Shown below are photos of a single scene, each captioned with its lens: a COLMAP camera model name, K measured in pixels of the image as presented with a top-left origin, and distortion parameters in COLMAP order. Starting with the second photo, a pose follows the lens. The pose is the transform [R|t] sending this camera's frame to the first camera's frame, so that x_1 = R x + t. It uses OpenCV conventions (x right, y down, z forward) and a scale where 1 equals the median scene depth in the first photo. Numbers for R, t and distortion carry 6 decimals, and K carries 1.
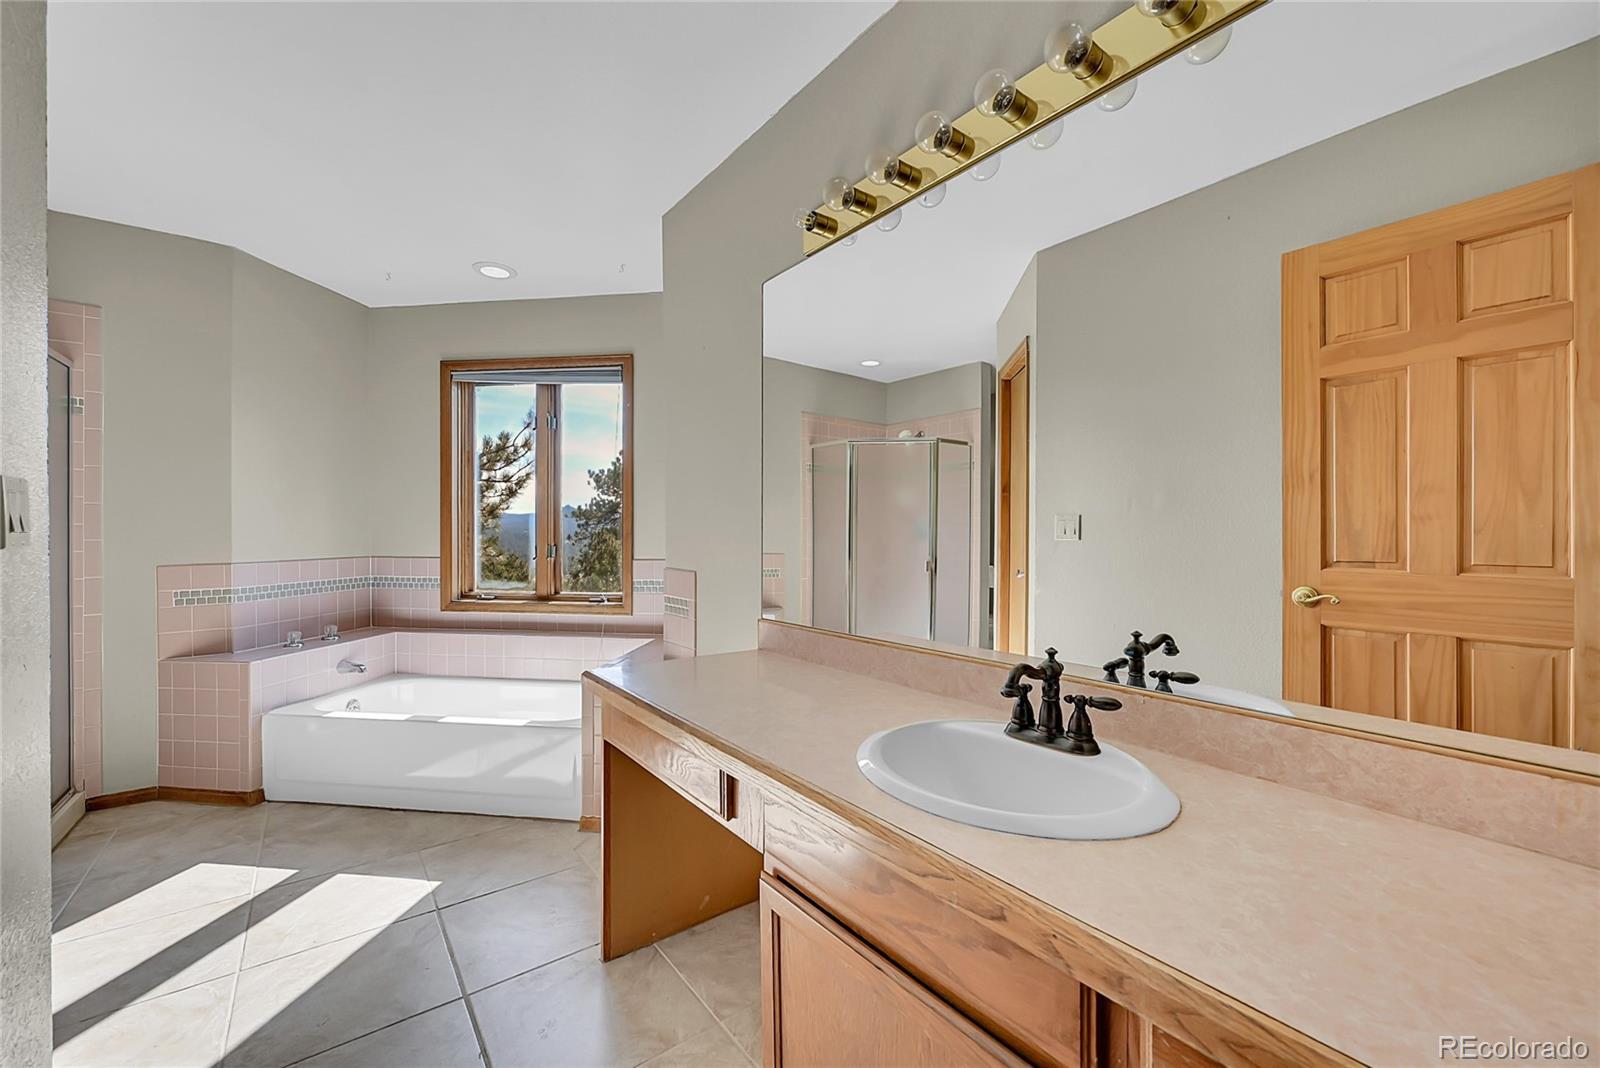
lens RADIAL K [[639.4, 0, 793.2], [0, 639.4, 537.3], [0, 0, 1]] dist [-0.002872, -0.000543]
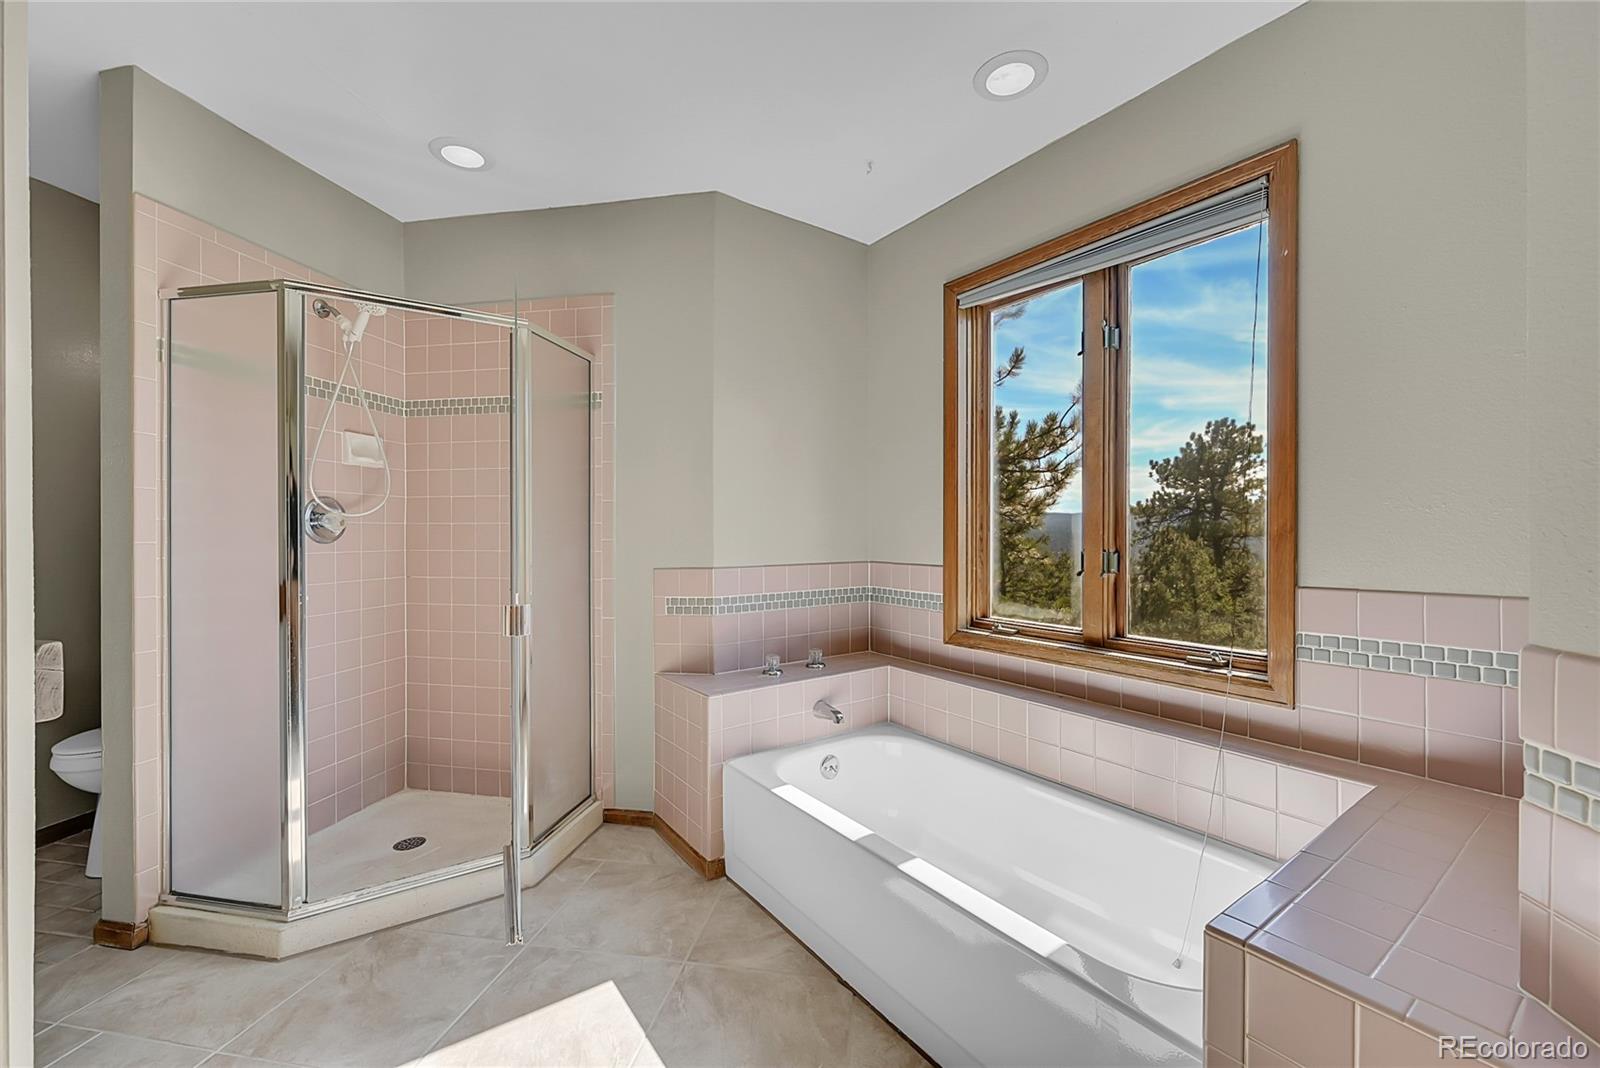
lens RADIAL K [[639.4, 0, 793.2], [0, 639.4, 537.3], [0, 0, 1]] dist [-0.002872, -0.000543]
pose [[0.684466, 0.002264, -0.729041, -0.154335], [-0.001571, 0.999997, 0.001631, -0.000802], [0.729043, 0.000029, 0.684468, 0.398670]]
